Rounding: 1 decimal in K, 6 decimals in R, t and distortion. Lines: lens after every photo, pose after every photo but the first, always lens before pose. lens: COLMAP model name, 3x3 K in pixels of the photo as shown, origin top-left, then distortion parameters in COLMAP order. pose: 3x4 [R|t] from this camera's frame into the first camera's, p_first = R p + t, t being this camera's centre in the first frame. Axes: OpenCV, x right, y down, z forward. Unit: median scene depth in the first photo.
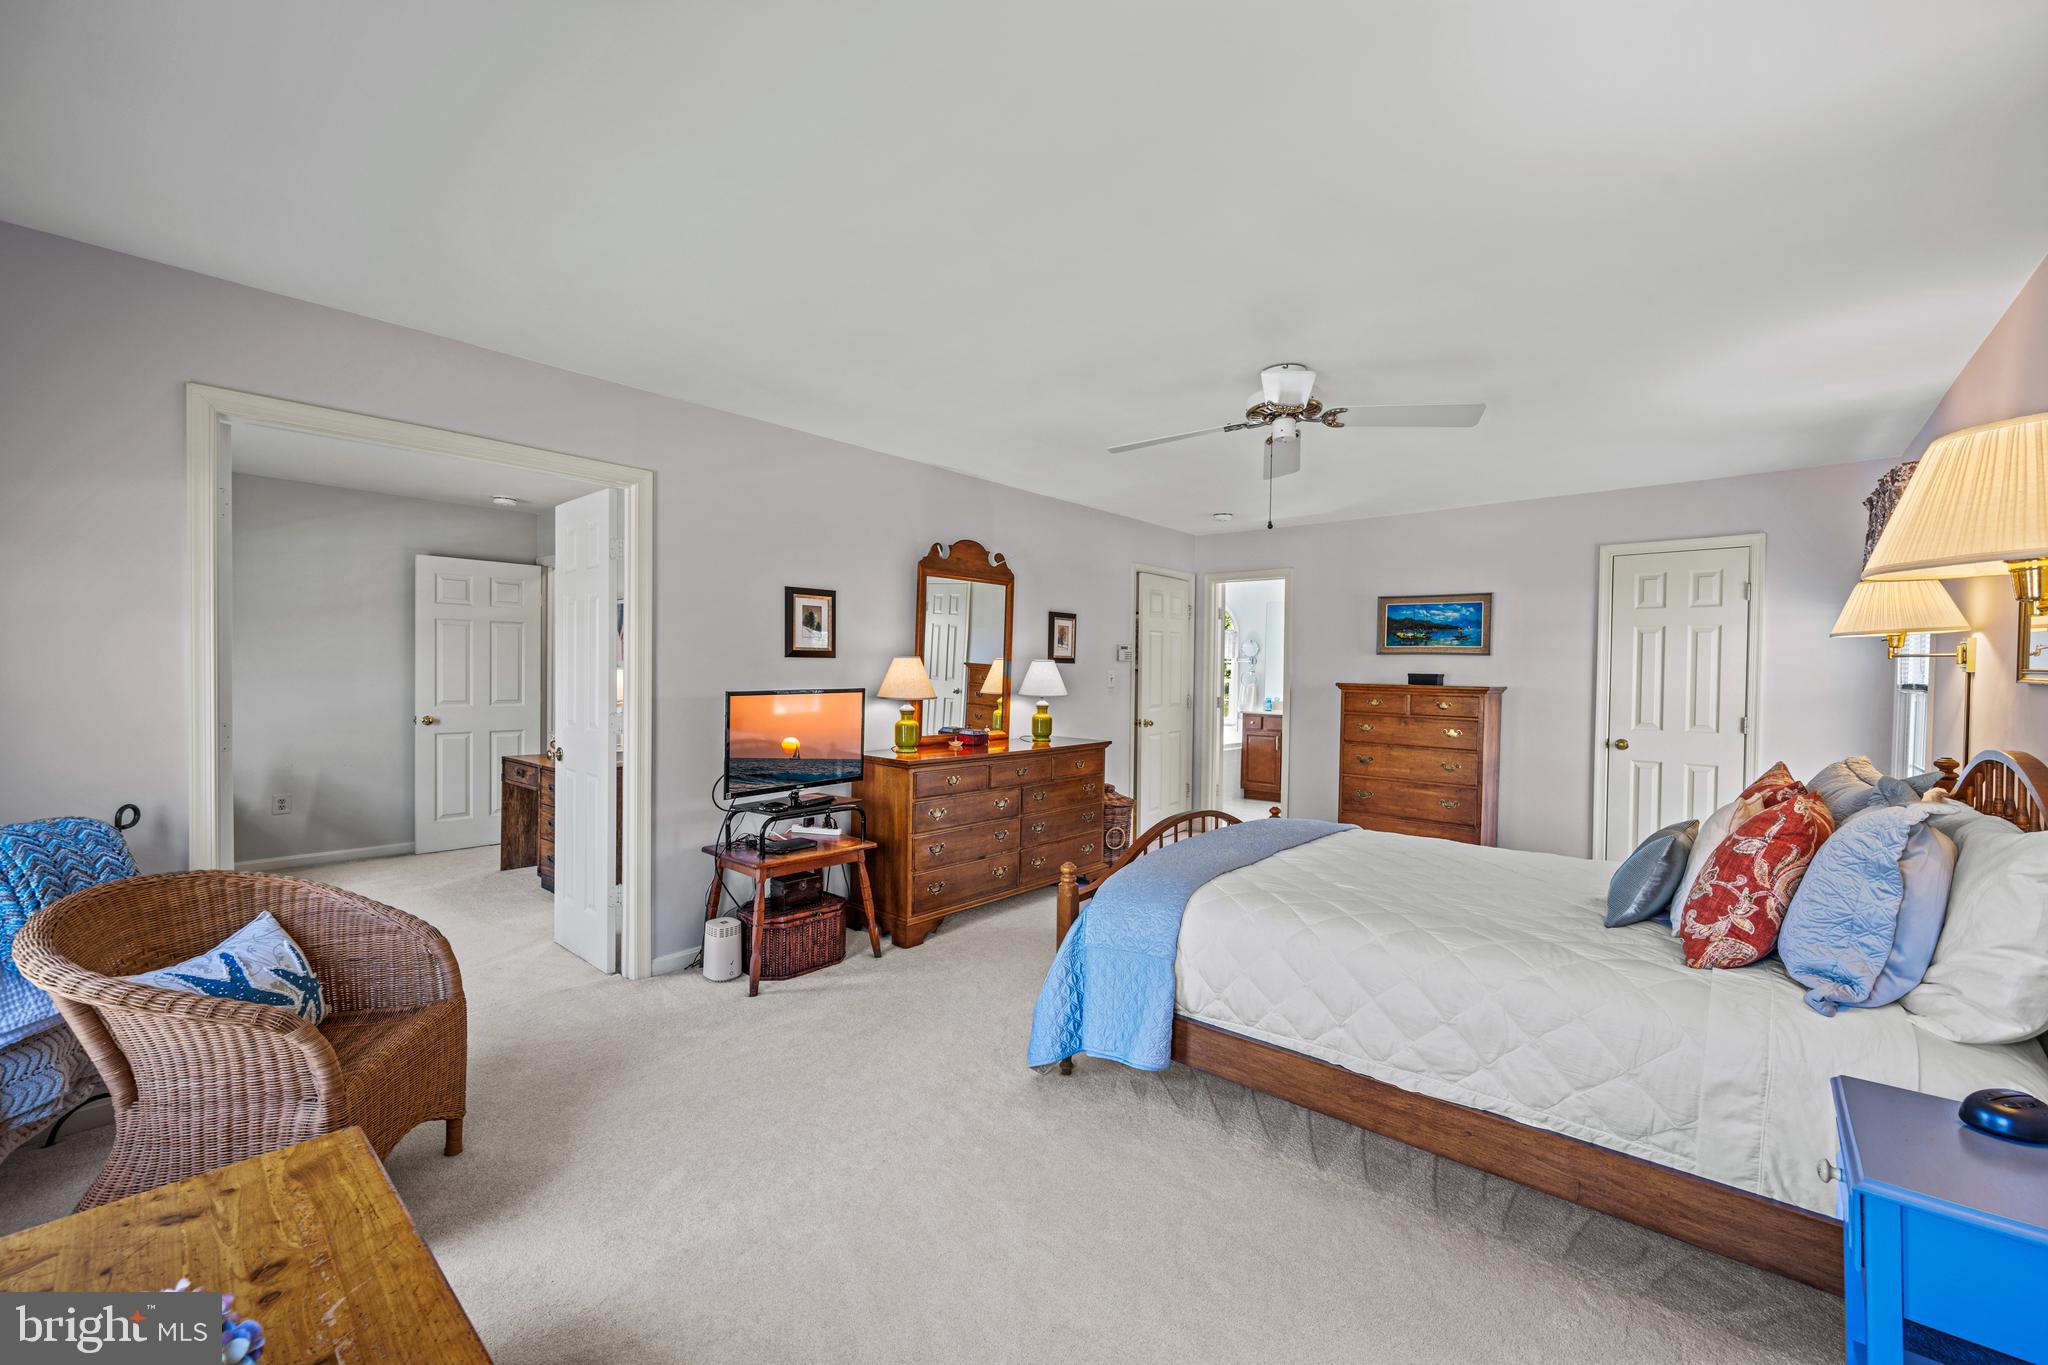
lens RADIAL K [[814.8, 0, 1033.0], [0, 814.8, 683.9], [0, 0, 1]] dist [0.000197, -0.000988]
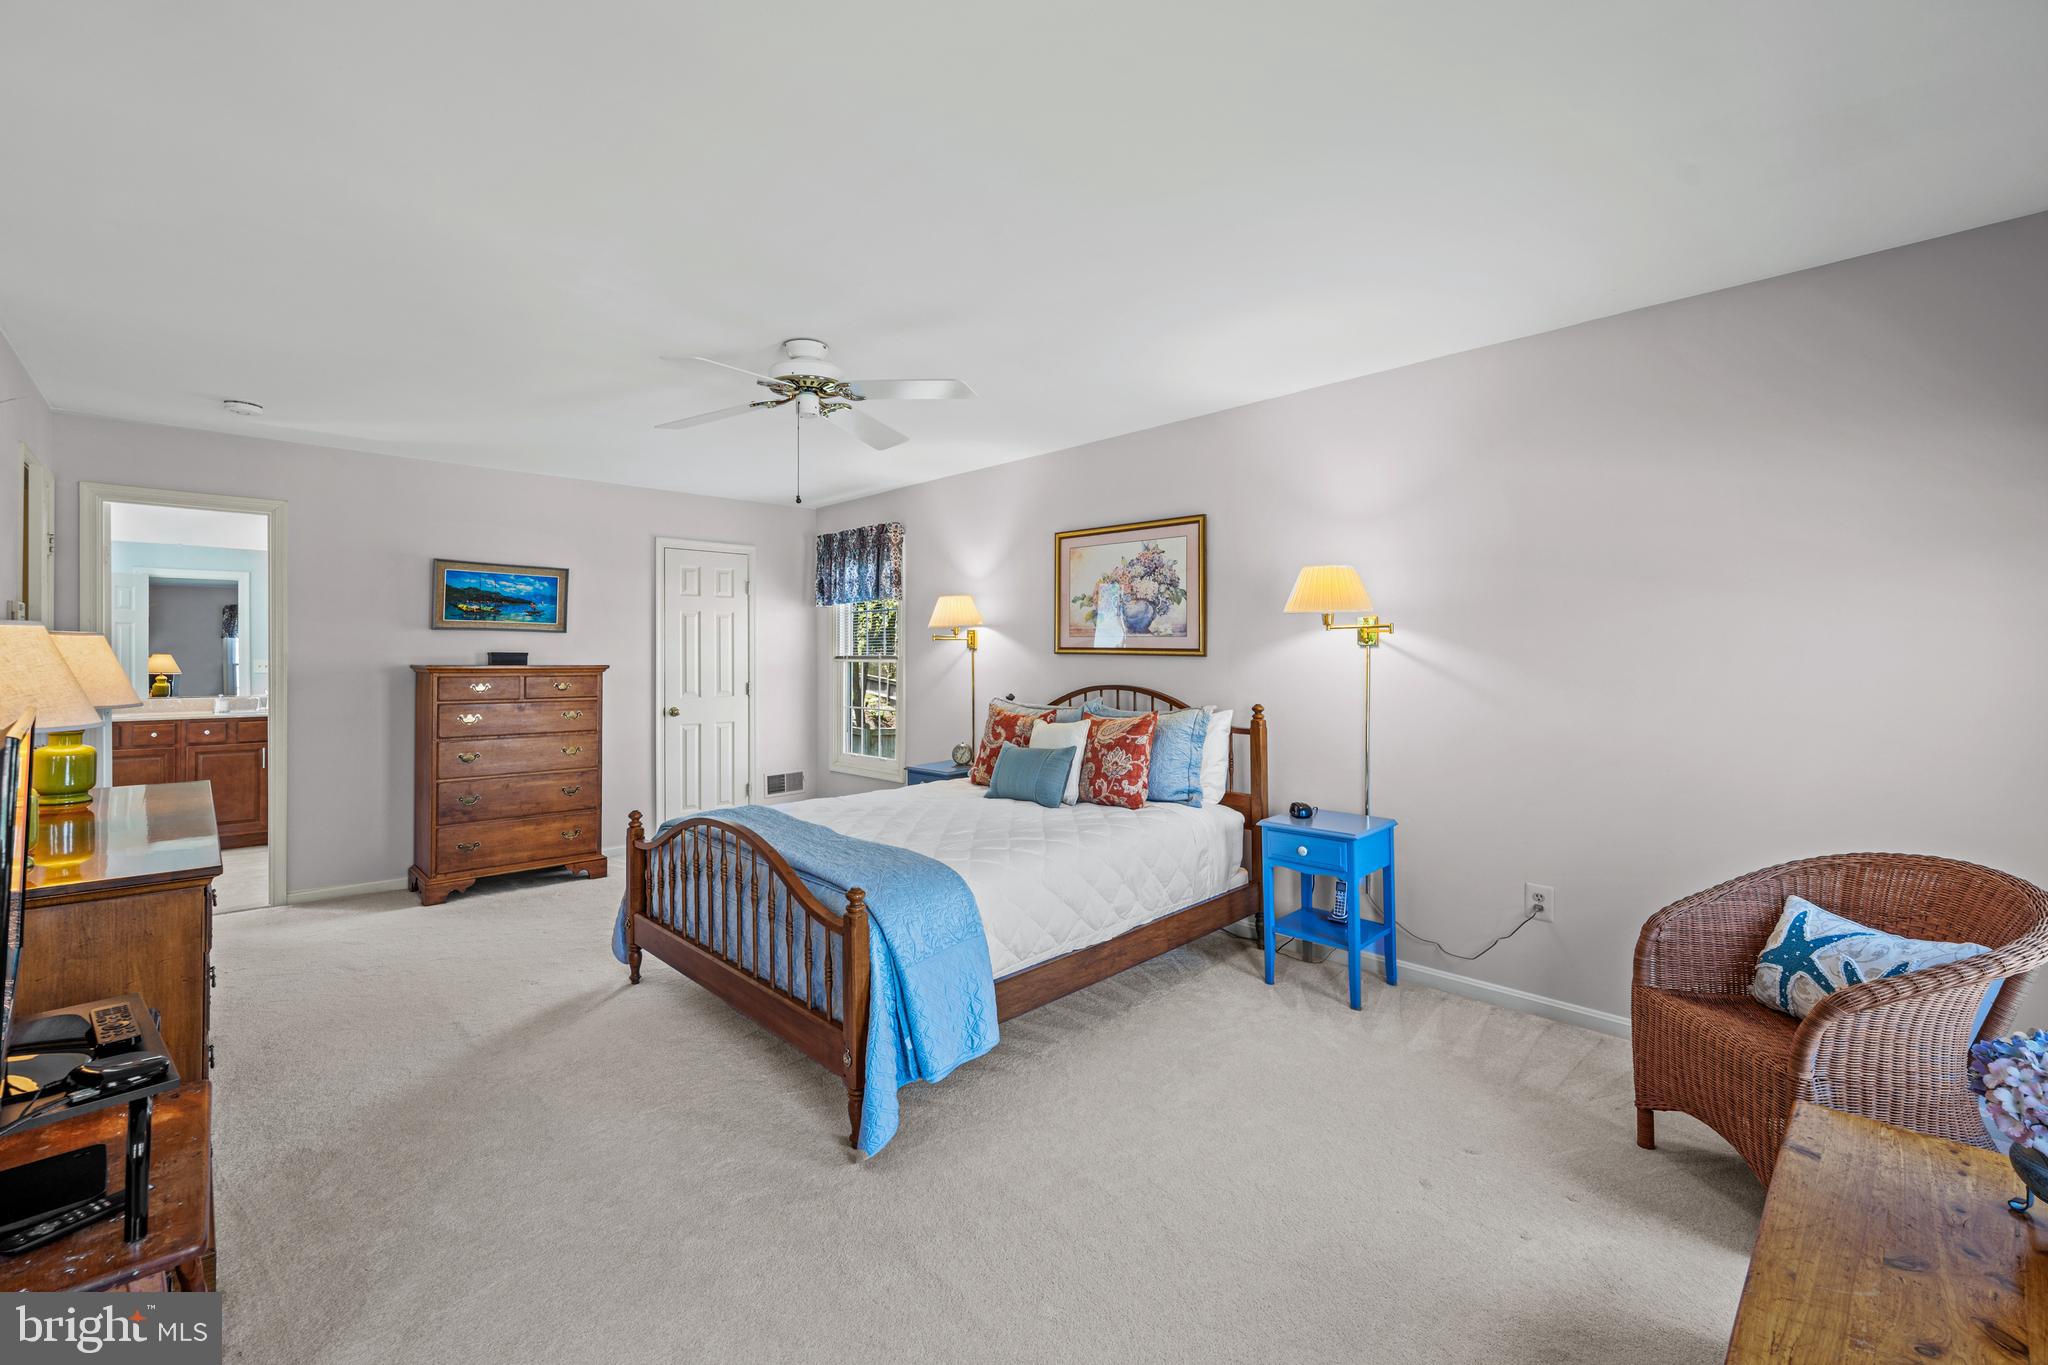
lens RADIAL K [[850.7, 0, 997.4], [0, 850.7, 646.8], [0, 0, 1]] dist [-0.004475, 0.000403]
pose [[0.103998, -0.004135, 0.994569, -0.394600], [0.018805, 0.999821, 0.002191, -0.010980], [-0.994400, 0.018475, 0.104058, 0.382696]]
